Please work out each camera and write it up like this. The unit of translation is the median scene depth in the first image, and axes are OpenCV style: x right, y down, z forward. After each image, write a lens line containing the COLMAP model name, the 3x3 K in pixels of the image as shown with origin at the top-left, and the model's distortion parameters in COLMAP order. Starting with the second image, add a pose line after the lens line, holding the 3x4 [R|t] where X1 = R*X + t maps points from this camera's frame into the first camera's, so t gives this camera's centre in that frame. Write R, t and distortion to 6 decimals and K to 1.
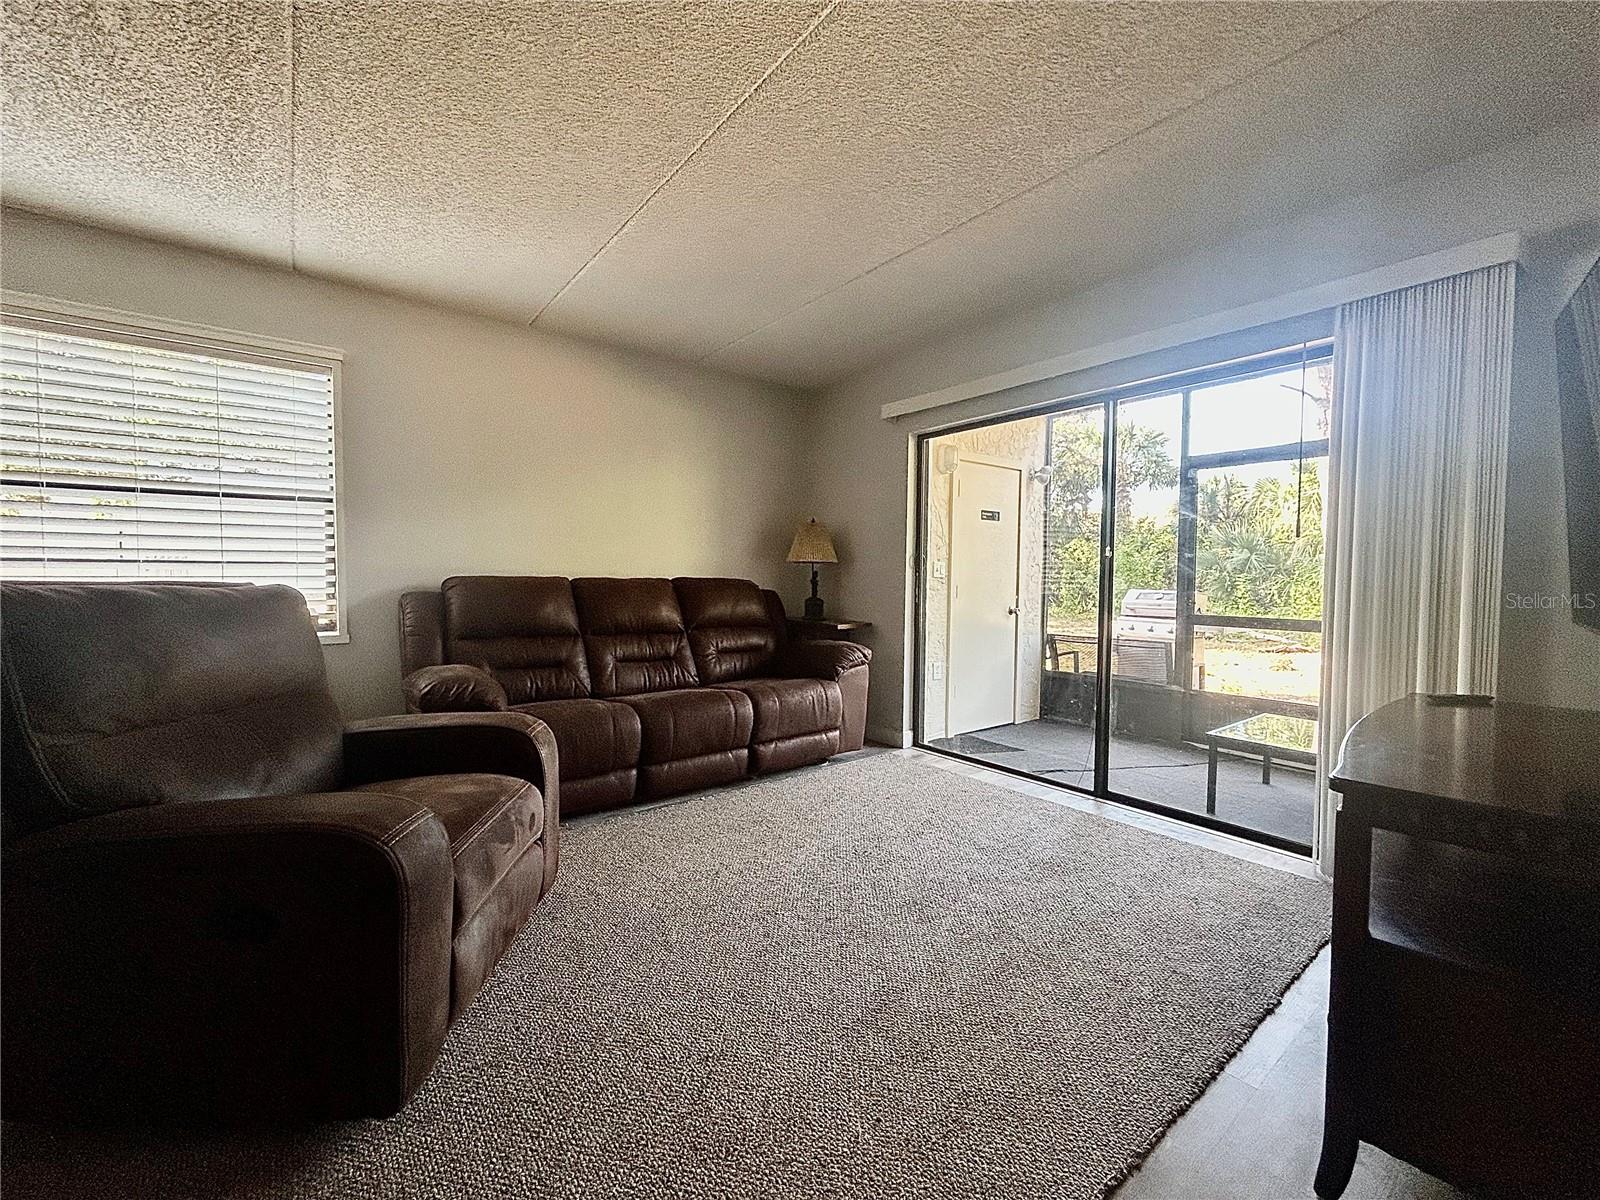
lens RADIAL K [[646.1, 0, 797.6], [0, 646.1, 594.9], [0, 0, 1]] dist [0.003251, 0.000191]
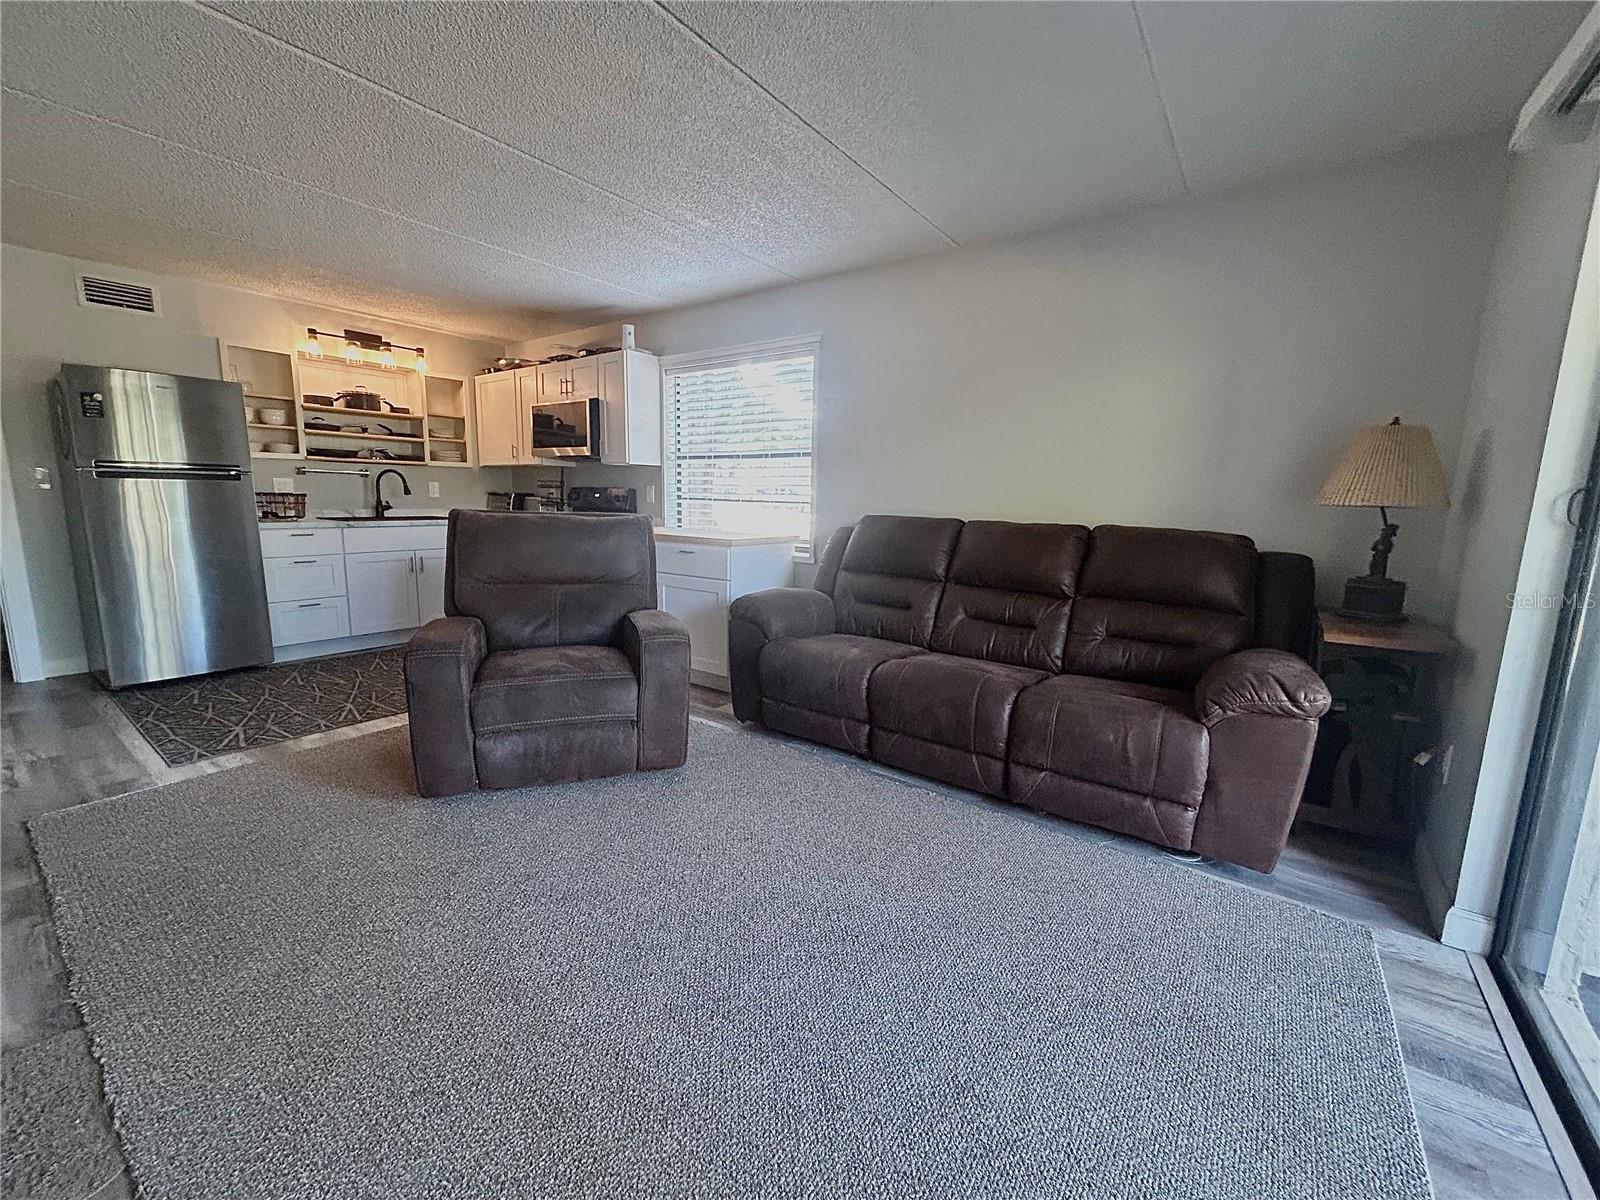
lens RADIAL K [[644.4, 0, 800.0], [0, 644.4, 600.0], [0, 0, 1]] dist [-0.001682, -0.000104]
pose [[0.274714, 0.150649, -0.949651, 0.455788], [-0.050719, 0.988545, 0.142147, -0.030977], [0.960187, 0.009115, 0.279208, 0.501923]]
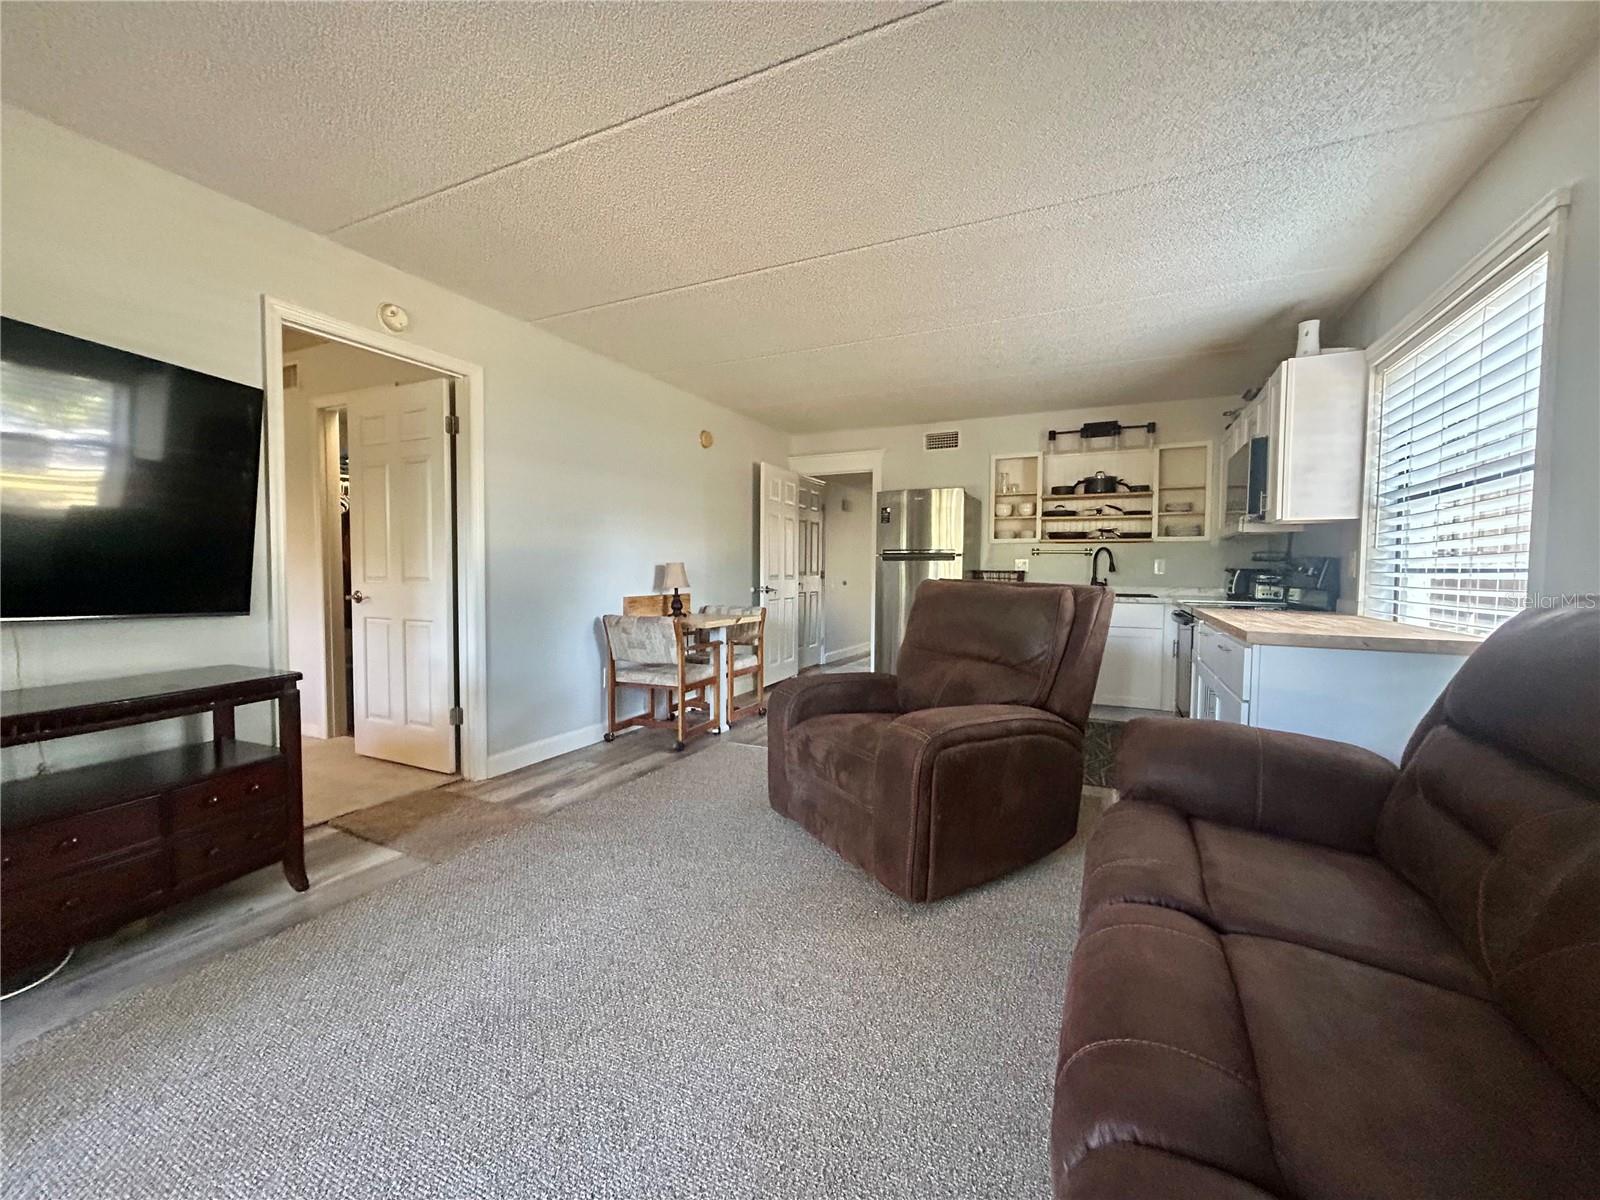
lens RADIAL K [[644.4, 0, 800.0], [0, 644.4, 600.0], [0, 0, 1]] dist [-0.001682, -0.000104]
pose [[-0.899646, 0.004479, -0.436598, 0.091876], [-0.031704, 0.996638, 0.075552, -0.037045], [0.435469, 0.081811, -0.896479, 1.006153]]
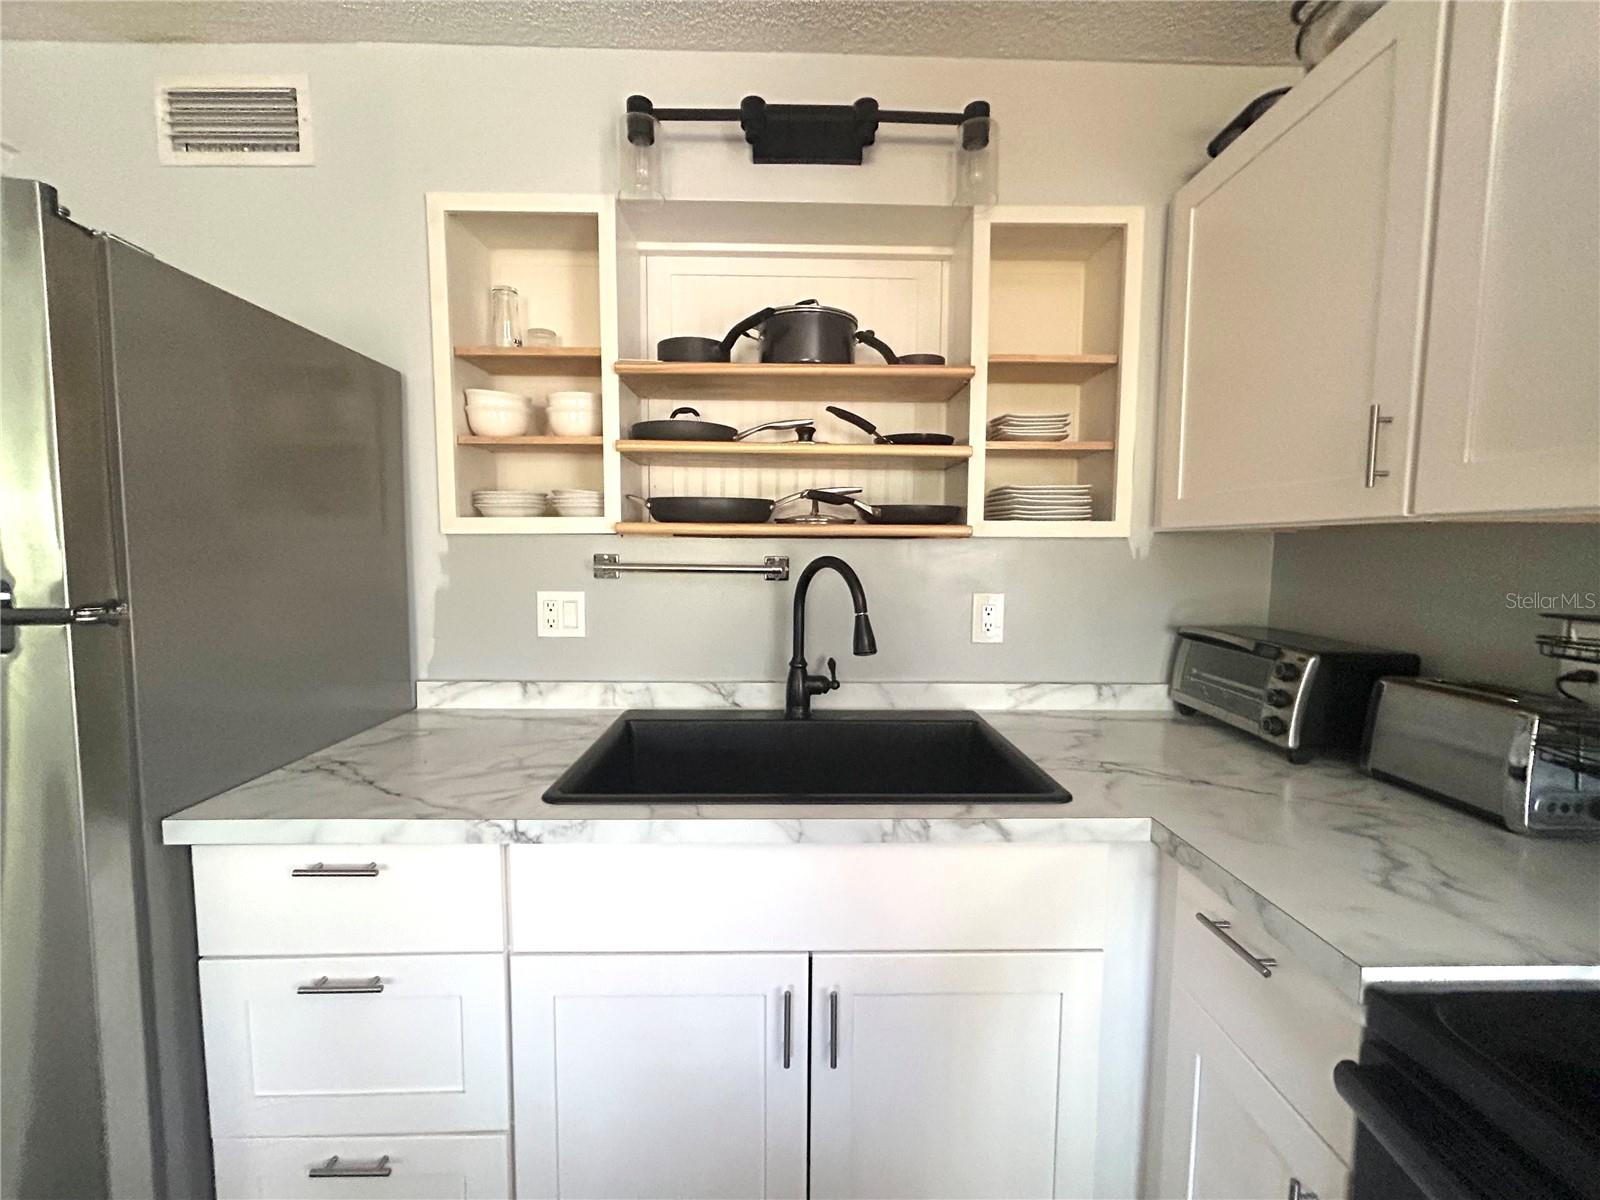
lens RADIAL K [[646.1, 0, 797.6], [0, 646.1, 594.9], [0, 0, 1]] dist [0.003251, 0.000191]
pose [[-0.600926, 0.048579, -0.797827, -0.771535], [-0.039818, 0.995093, 0.090581, -0.076488], [0.798312, 0.086200, -0.596043, 0.265180]]
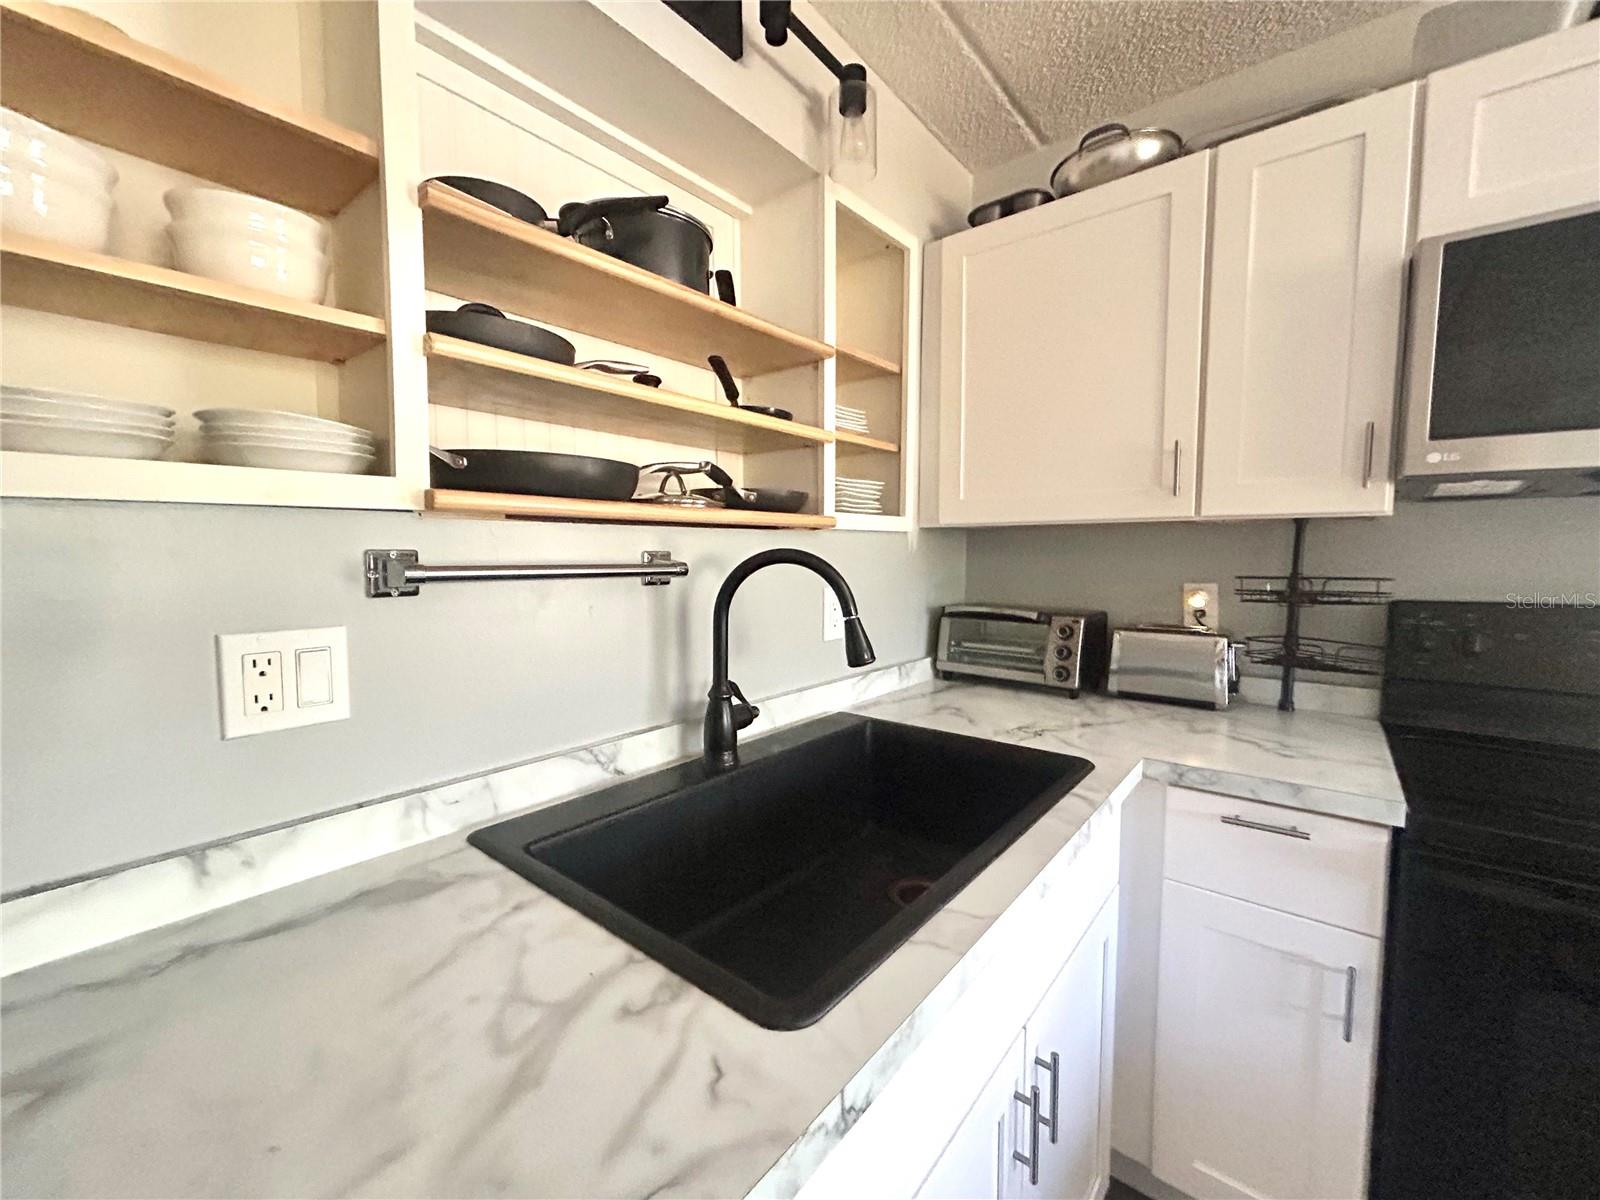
lens RADIAL K [[647.2, 0, 796.8], [0, 647.2, 598.7], [0, 0, 1]] dist [0.000245, 0.000122]
pose [[0.212048, 0.066749, -0.974977, -0.791500], [-0.033538, 0.997574, 0.061002, -0.061555], [0.976684, 0.019764, 0.213772, 0.004009]]
